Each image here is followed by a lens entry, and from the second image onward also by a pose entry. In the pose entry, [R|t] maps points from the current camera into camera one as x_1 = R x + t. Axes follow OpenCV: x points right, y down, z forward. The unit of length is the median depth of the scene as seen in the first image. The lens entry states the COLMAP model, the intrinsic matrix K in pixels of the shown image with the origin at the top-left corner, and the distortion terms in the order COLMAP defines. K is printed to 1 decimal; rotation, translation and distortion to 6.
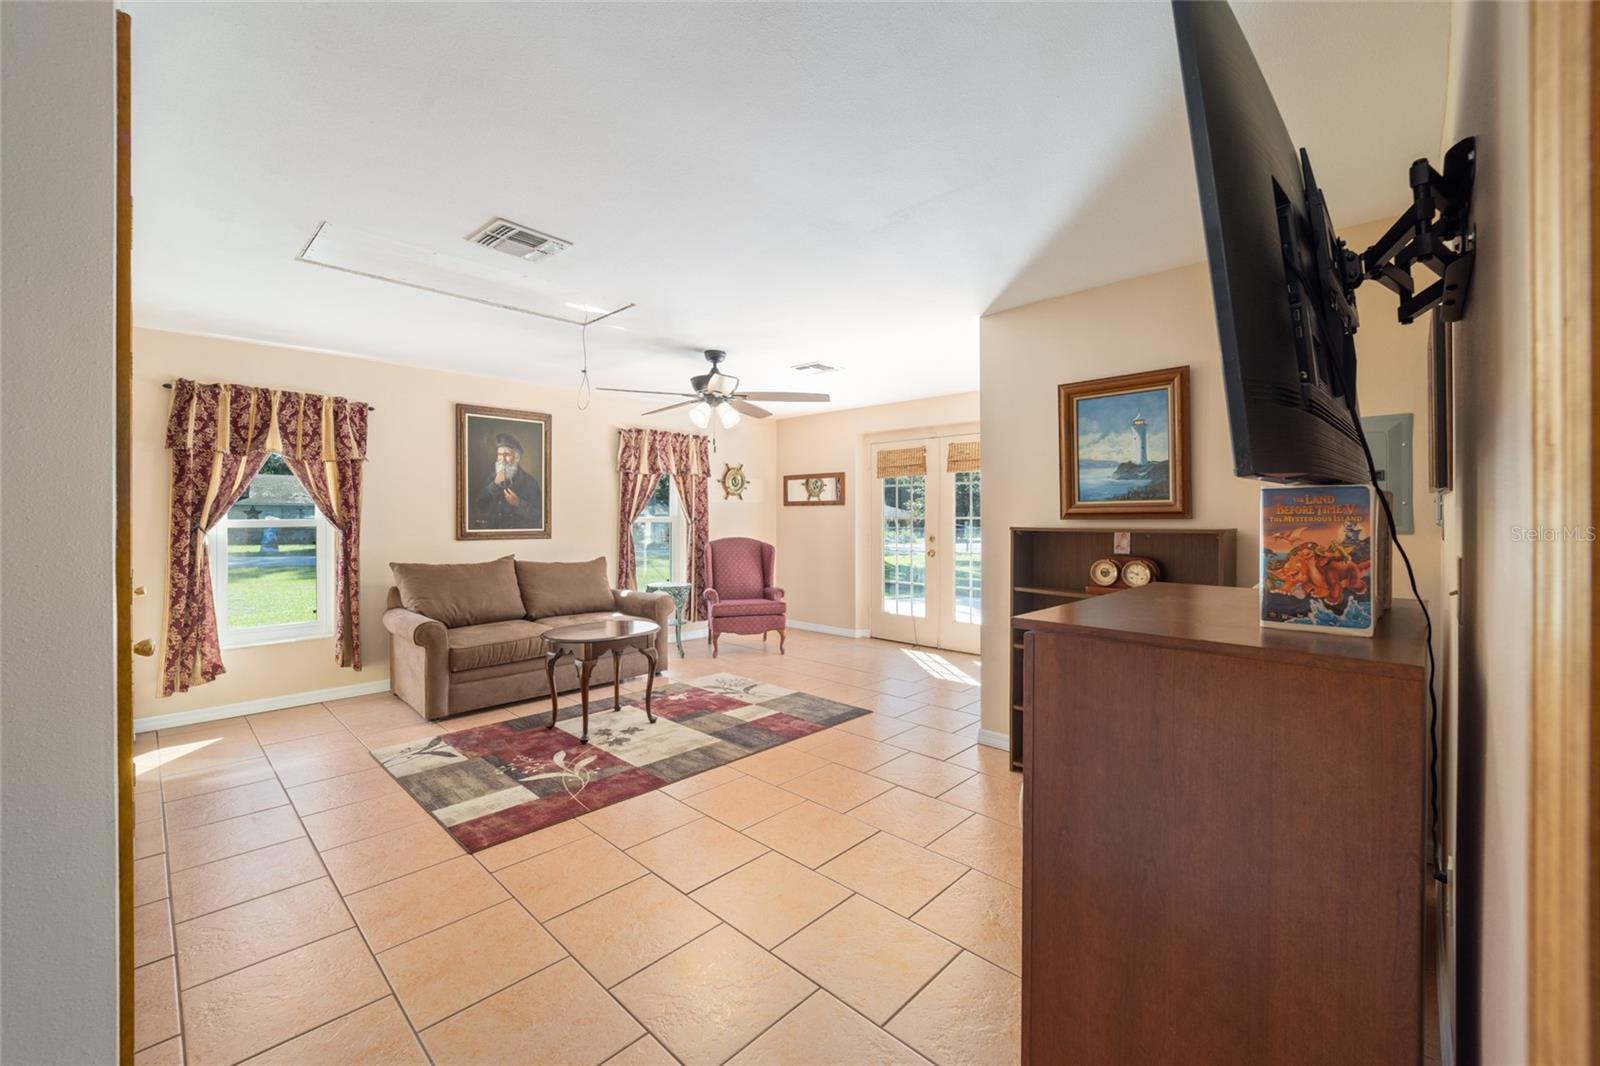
lens RADIAL K [[650.4, 0, 789.6], [0, 650.4, 519.2], [0, 0, 1]] dist [-0.004562, -0.000450]
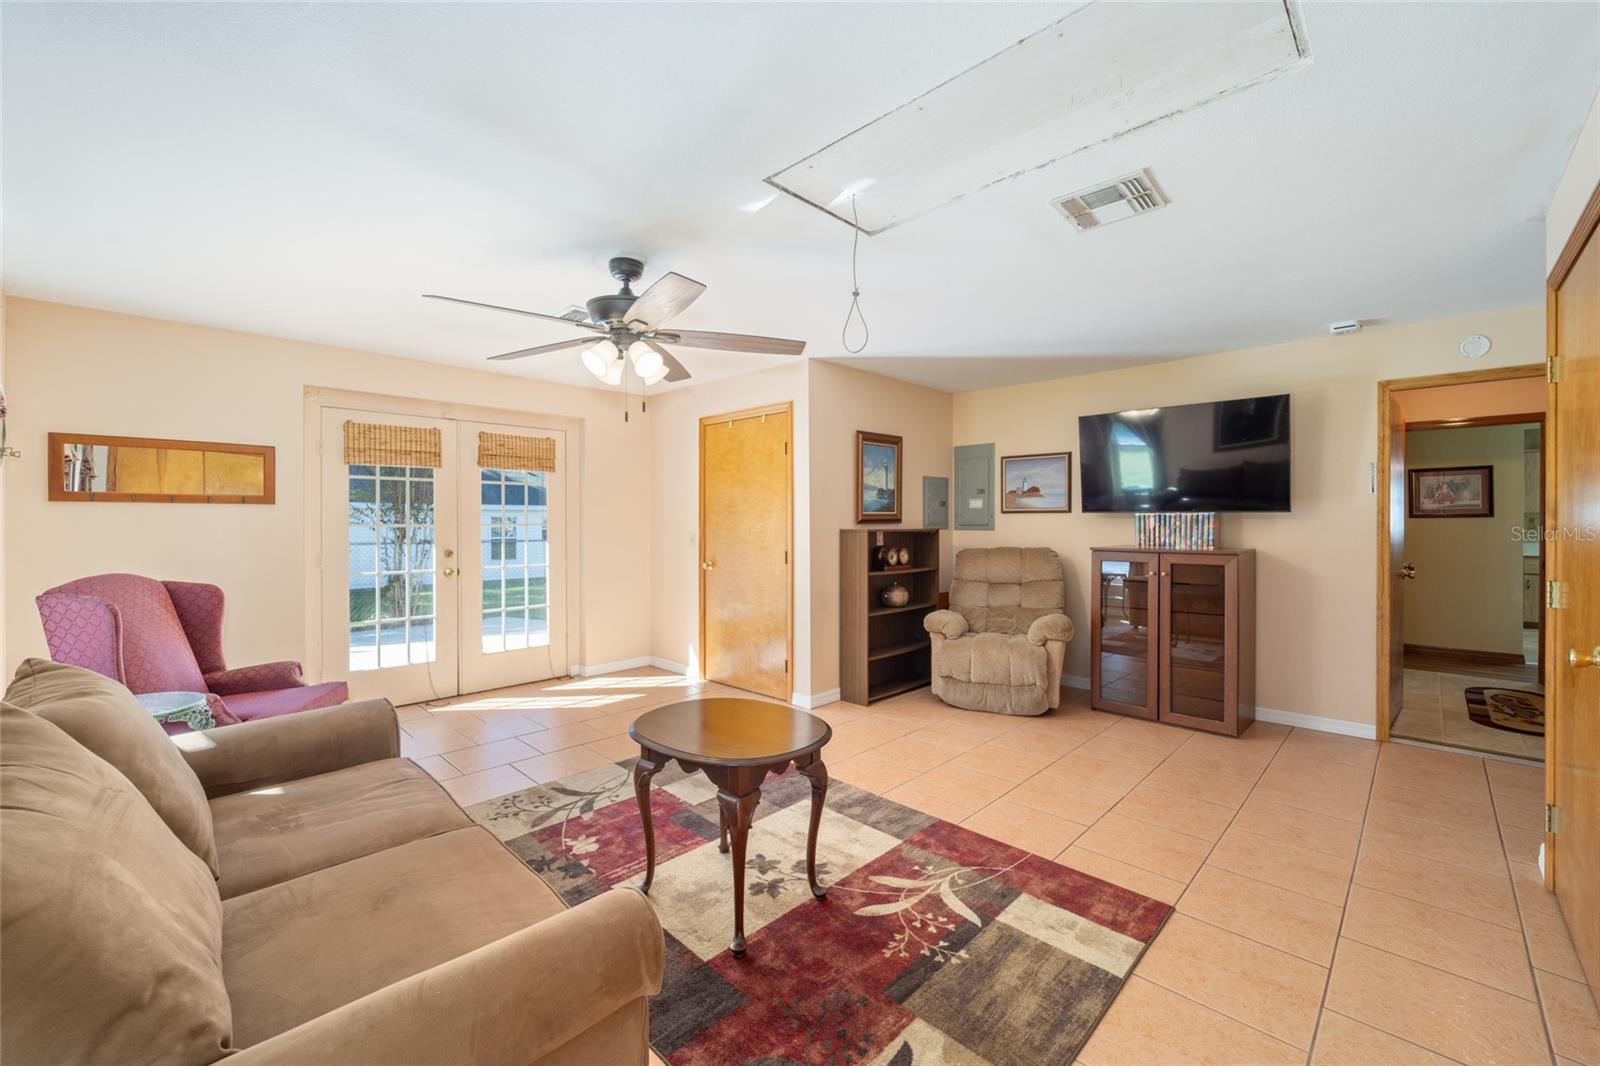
lens RADIAL K [[650.4, 0, 802.9], [0, 650.4, 526.2], [0, 0, 1]] dist [-0.004562, -0.000450]
pose [[-0.009040, -0.008074, 0.999927, -1.095412], [0.007691, 0.999937, 0.008143, -0.008373], [-0.999930, 0.007764, -0.008977, 1.213464]]
